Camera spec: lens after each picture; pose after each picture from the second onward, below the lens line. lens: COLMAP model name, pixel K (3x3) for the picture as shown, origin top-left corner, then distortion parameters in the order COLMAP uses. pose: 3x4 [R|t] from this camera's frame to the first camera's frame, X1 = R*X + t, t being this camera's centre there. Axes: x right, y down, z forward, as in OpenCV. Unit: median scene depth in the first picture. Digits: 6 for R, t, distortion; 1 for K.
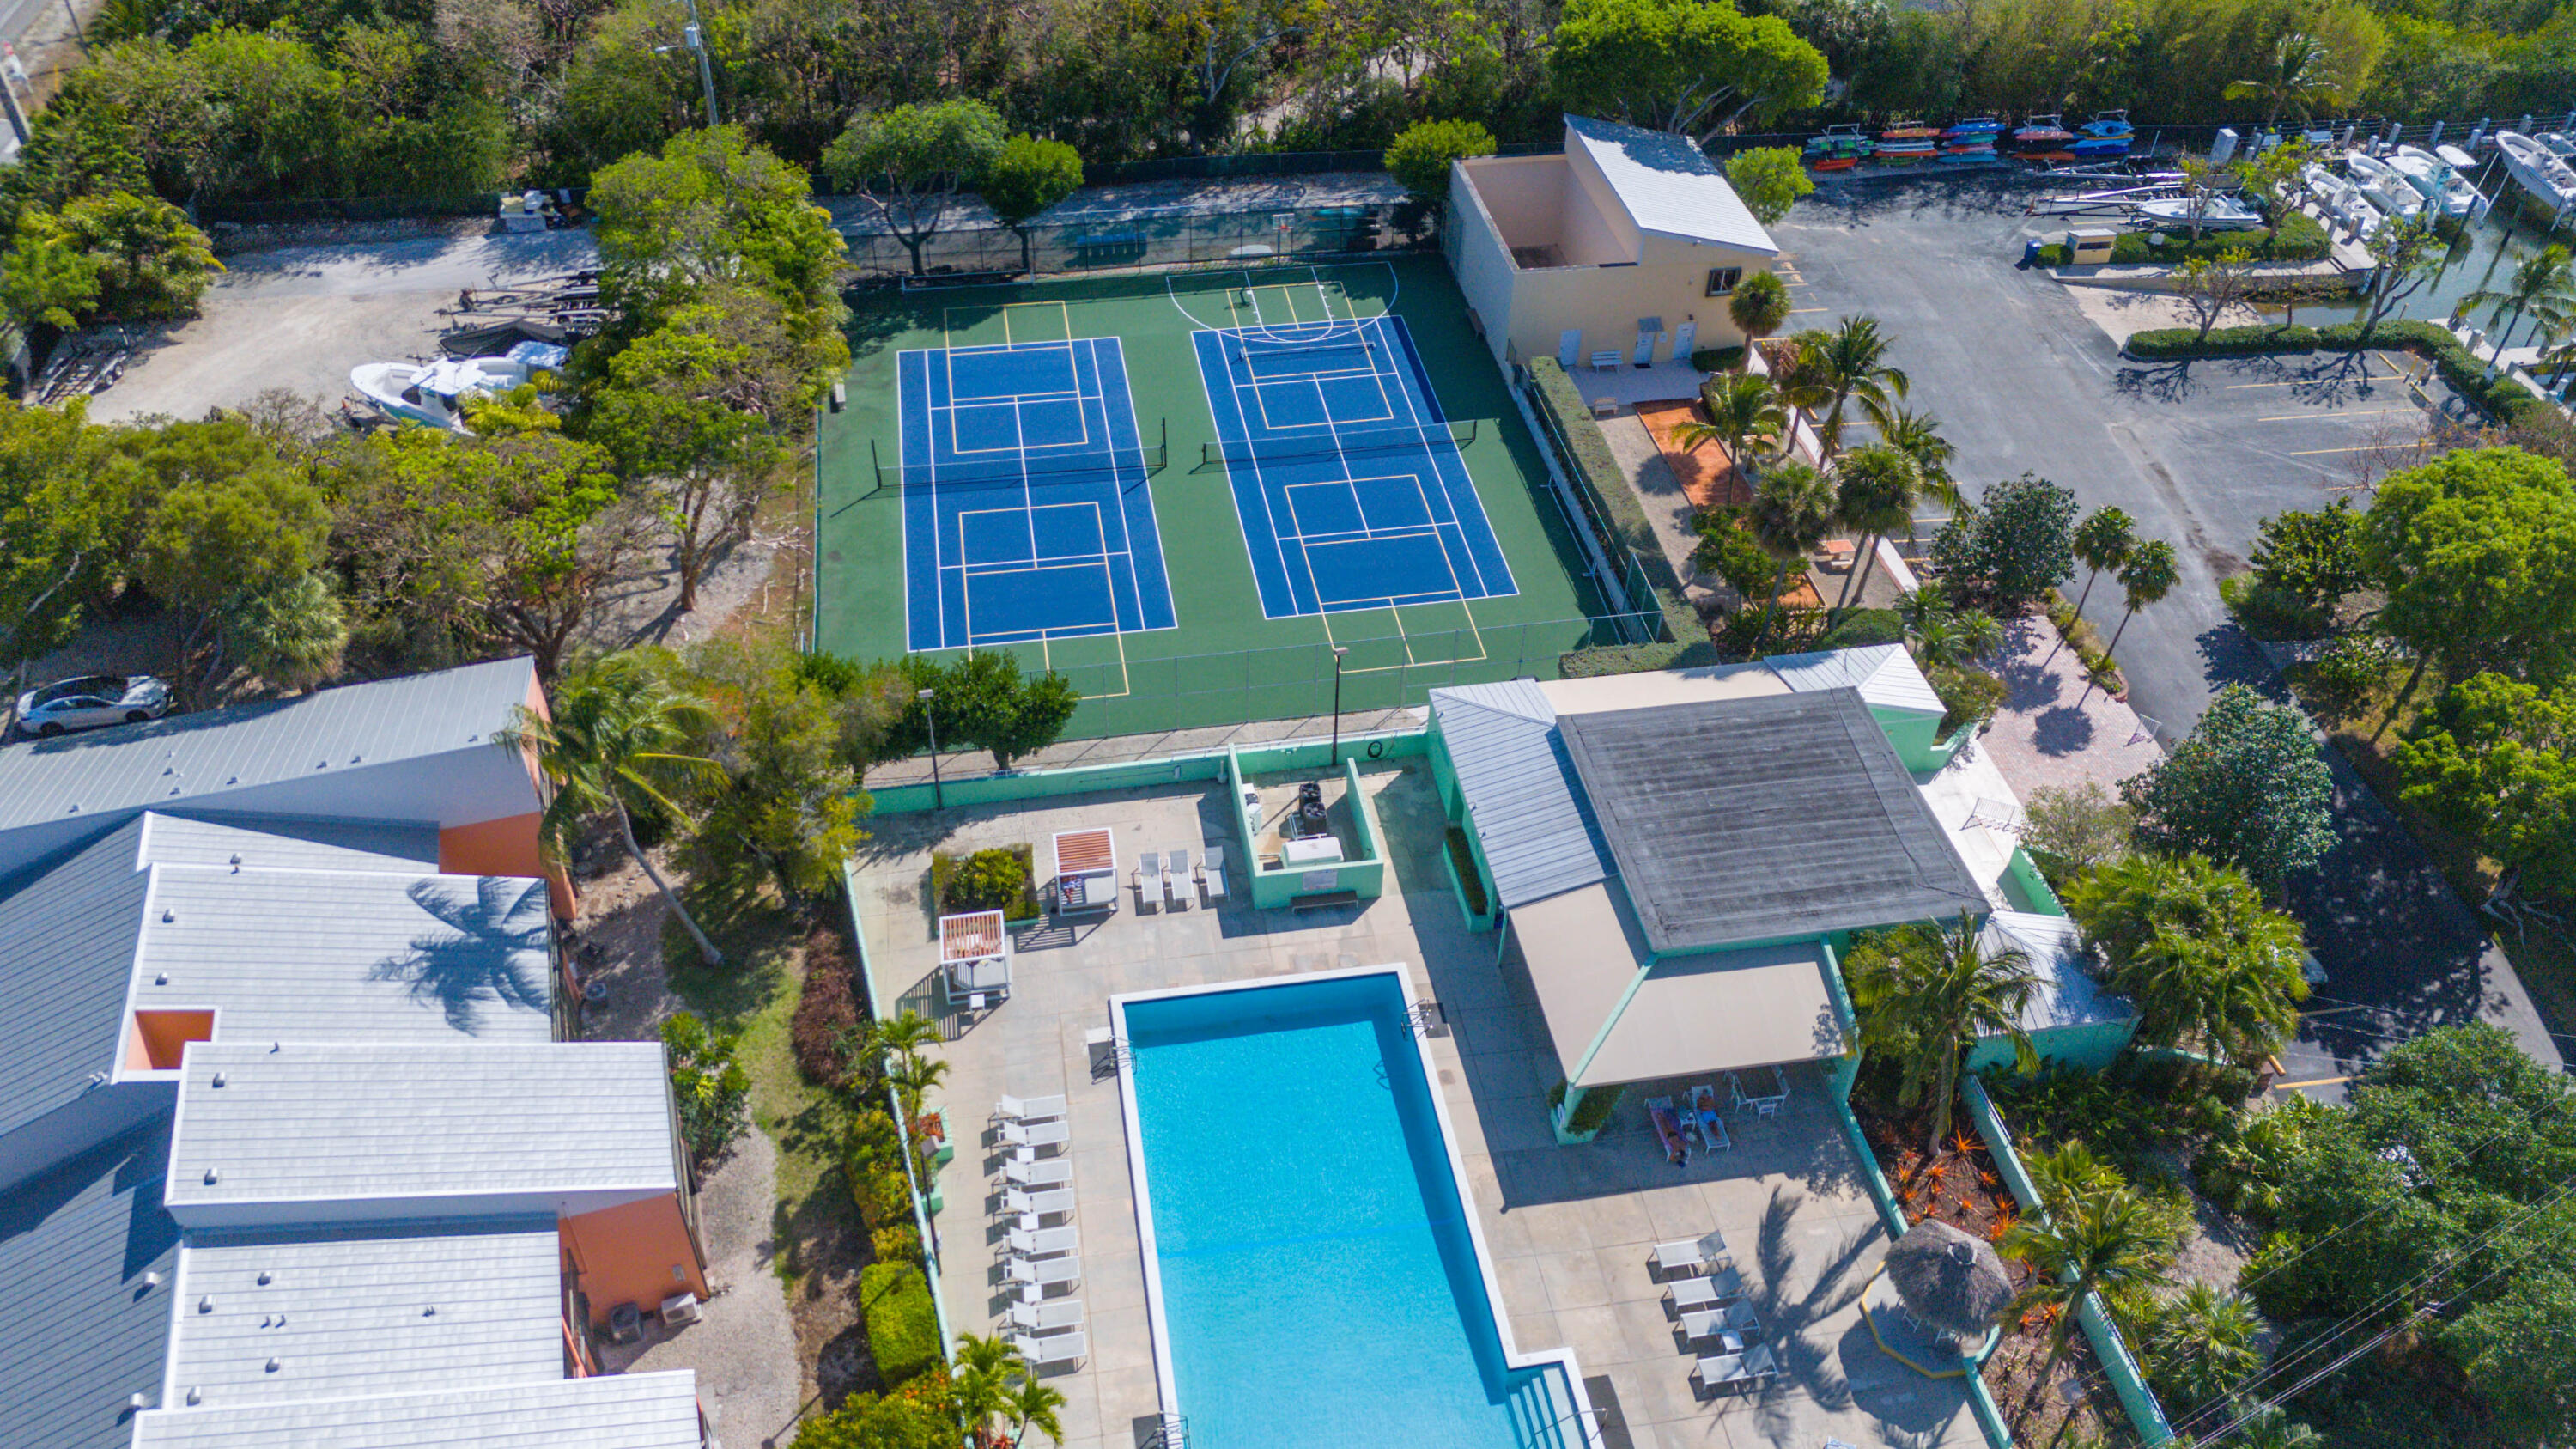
lens RADIAL K [[1899.6, 0, 1288.0], [0, 1899.6, 724.5], [0, 0, 1]] dist [0.082873, -0.073003]
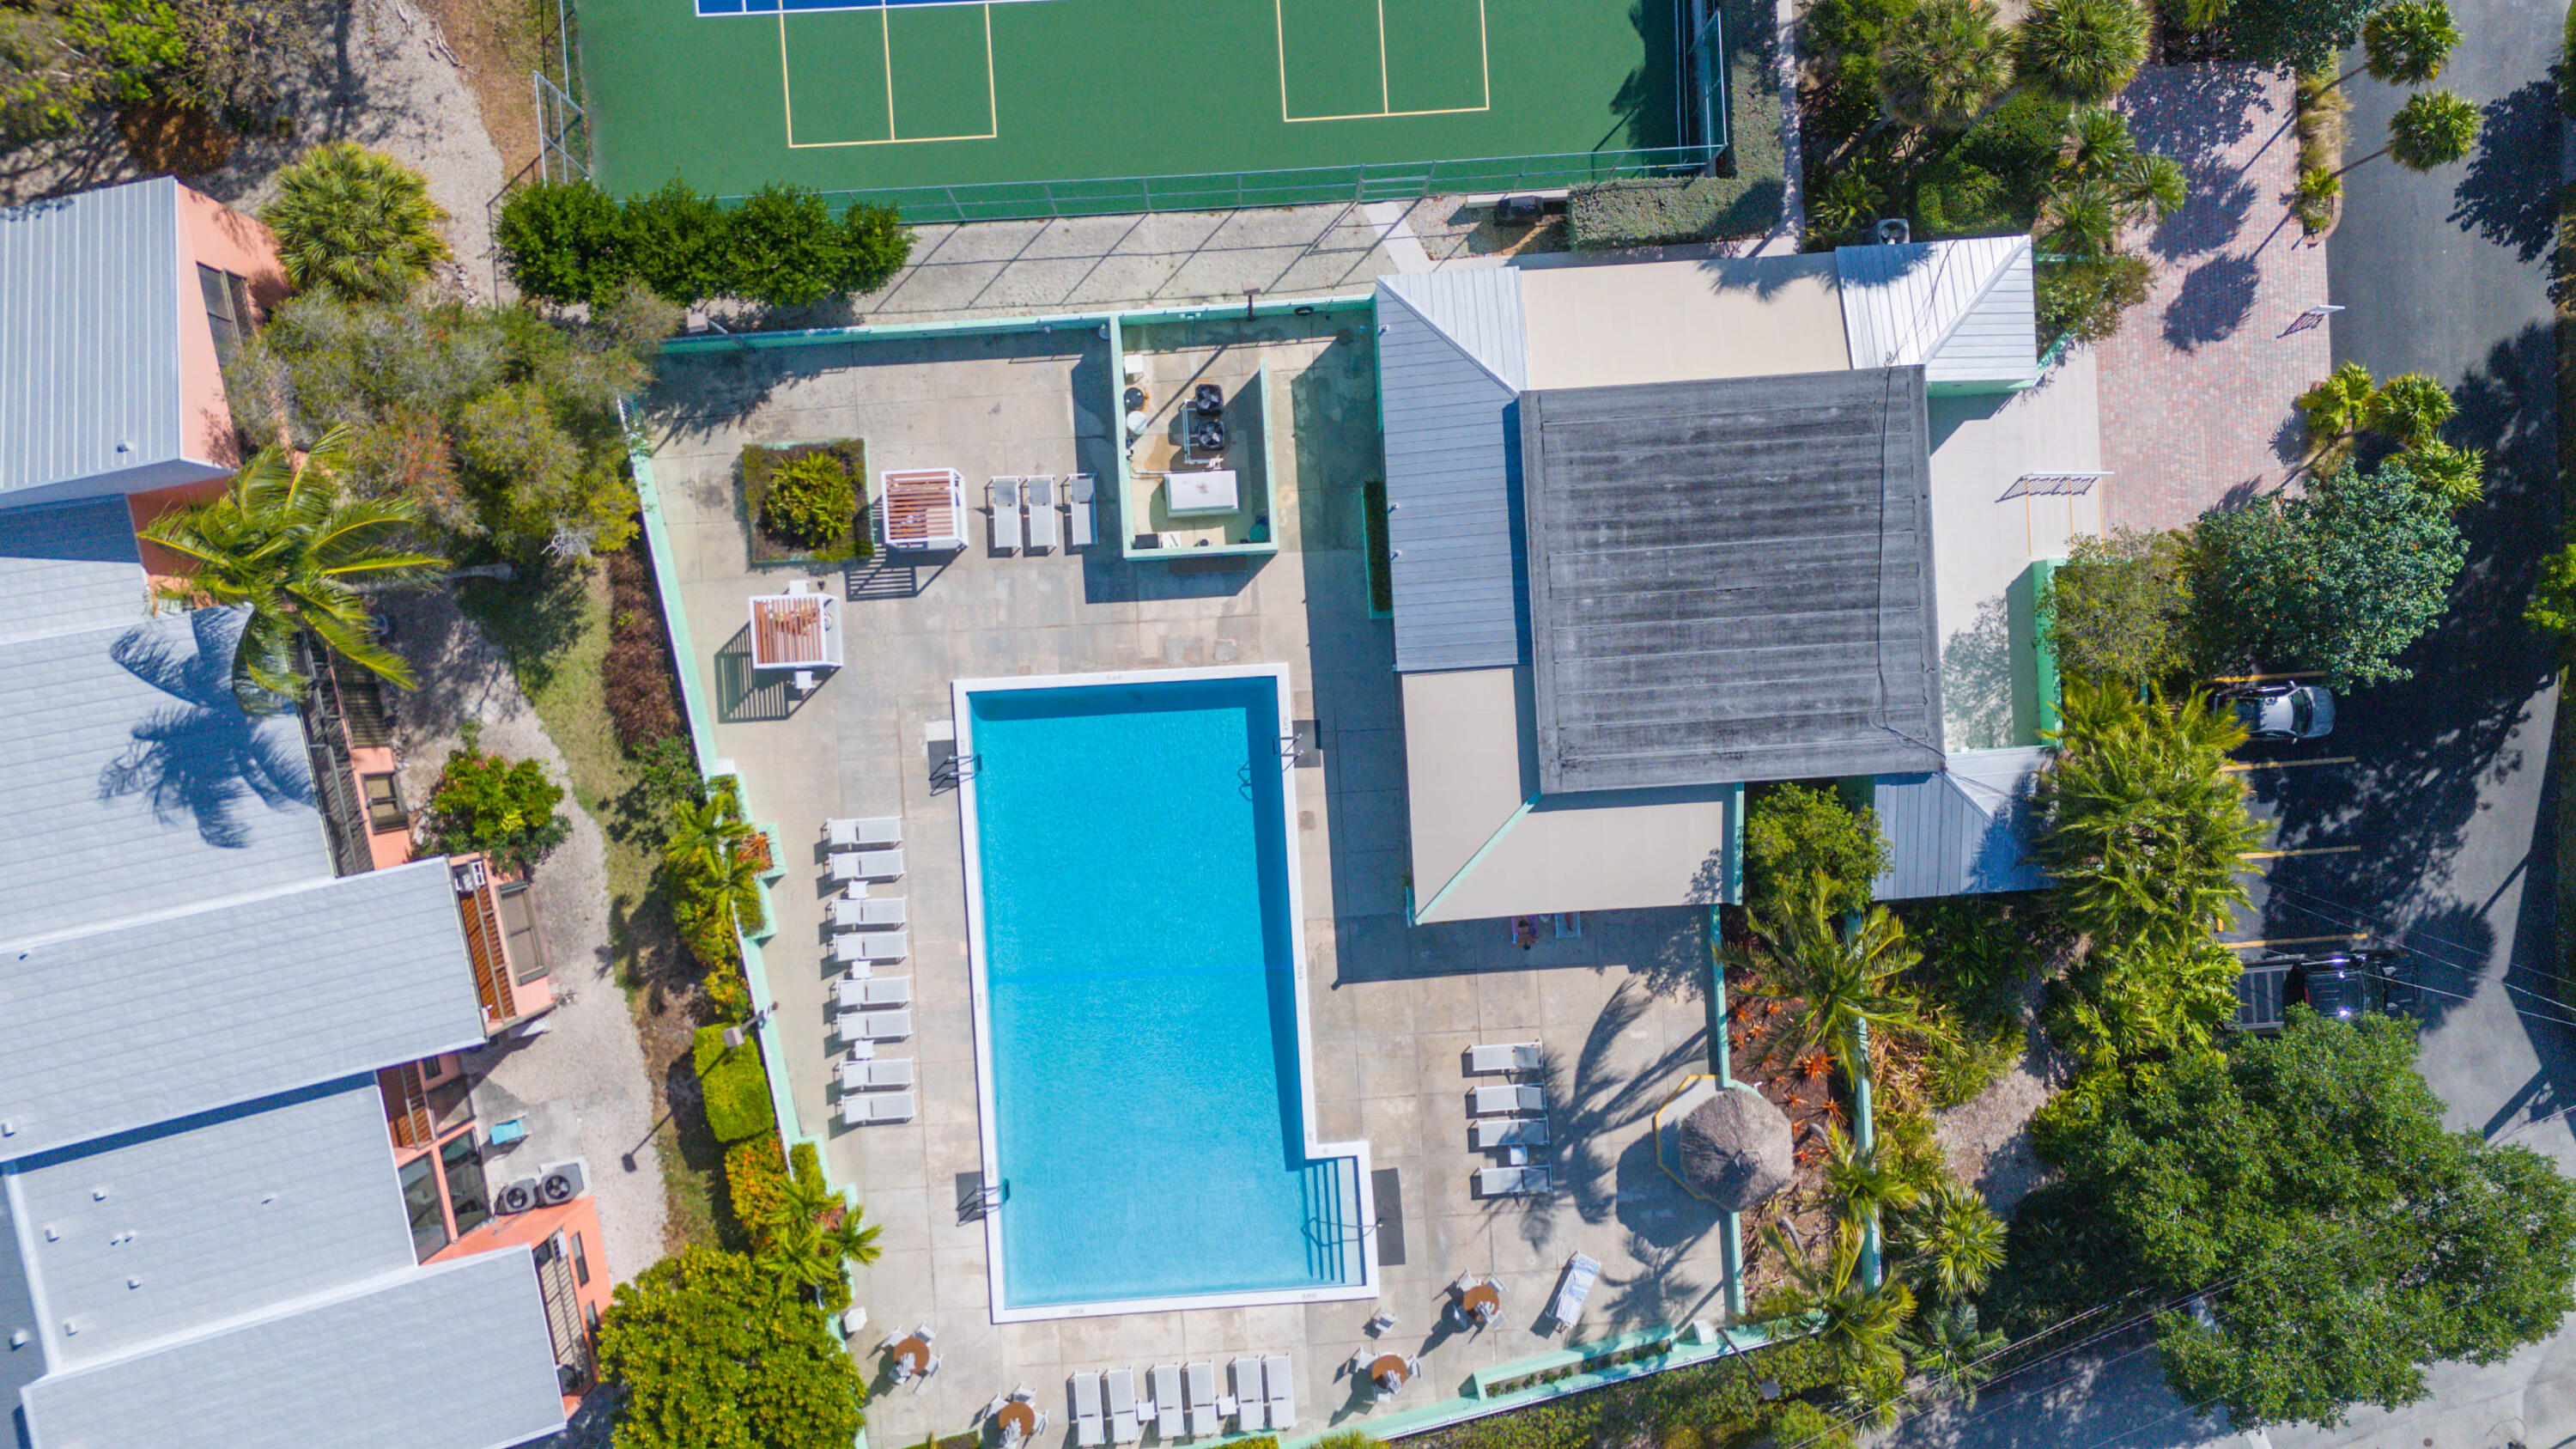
lens RADIAL K [[1899.6, 0, 1288.0], [0, 1899.6, 724.5], [0, 0, 1]] dist [0.082873, -0.073003]
pose [[0.993989, 0.109467, 0.001712, 0.067855], [-0.072578, 0.647163, 0.758889, -0.563479], [0.081965, -0.754452, 0.651217, 0.429005]]
